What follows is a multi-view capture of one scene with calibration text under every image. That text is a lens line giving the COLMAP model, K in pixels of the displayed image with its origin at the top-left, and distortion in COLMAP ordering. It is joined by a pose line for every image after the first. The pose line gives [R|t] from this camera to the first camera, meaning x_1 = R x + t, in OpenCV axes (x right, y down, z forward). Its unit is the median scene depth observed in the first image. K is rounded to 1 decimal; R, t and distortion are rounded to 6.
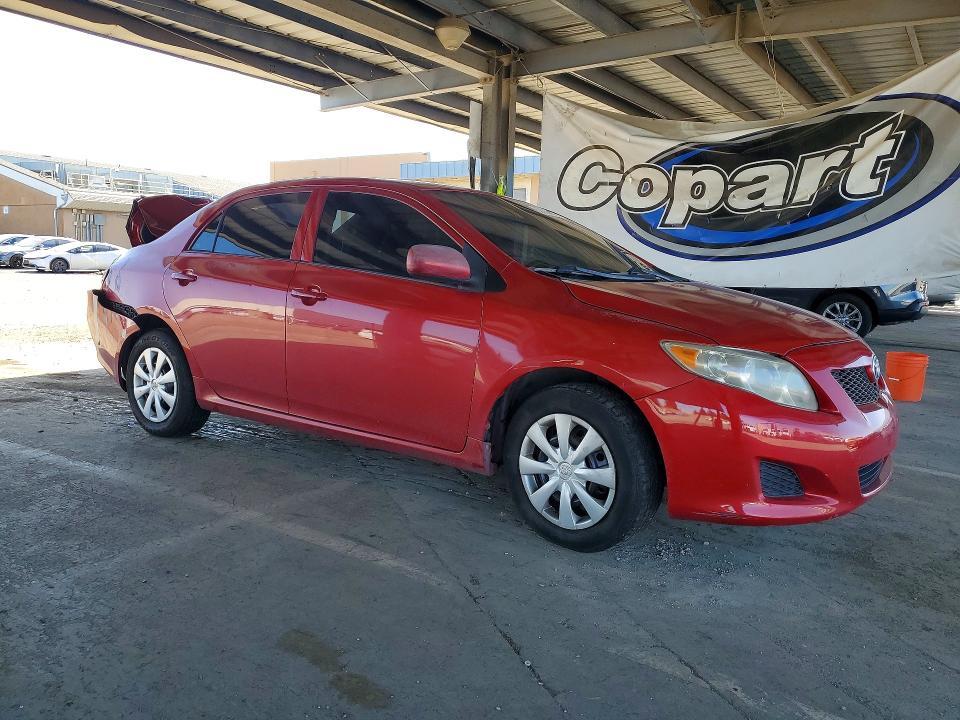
lens RADIAL K [[748.2, 0, 457.3], [0, 748.2, 356.6], [0, 0, 1]] dist [0.005267, 0.011711]
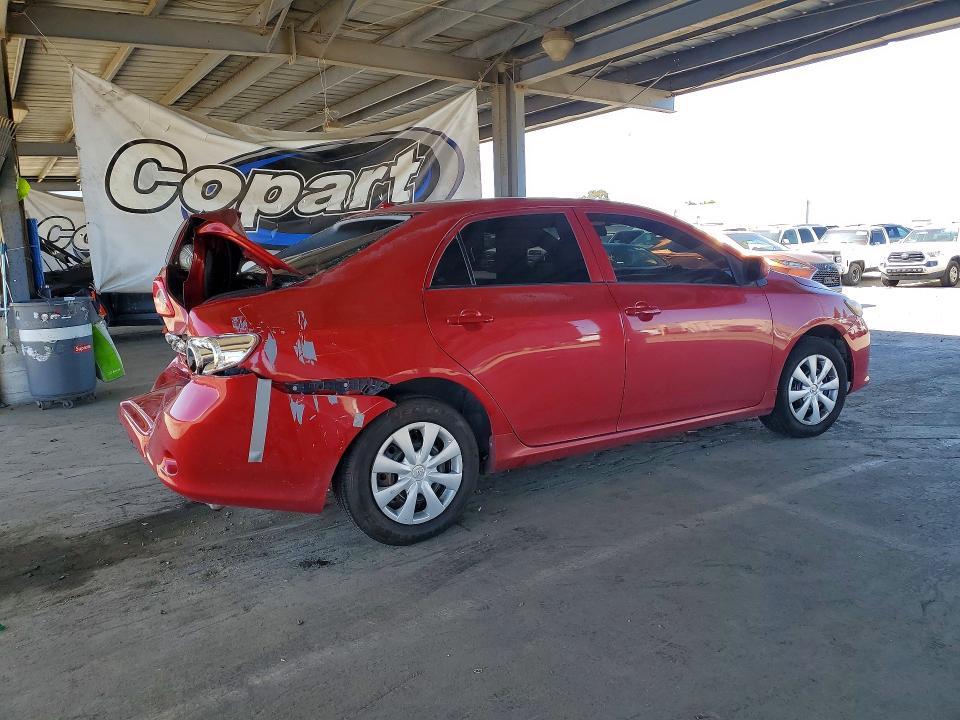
lens RADIAL K [[769.5, 0, 480.0], [0, 769.5, 360.0], [0, 0, 1]] dist [-0.009604, 0.000720]
pose [[0.369789, -0.176964, 0.912107, -0.589830], [0.166098, 0.978471, 0.122500, -0.084706], [-0.914149, 0.106200, 0.391221, 0.364140]]
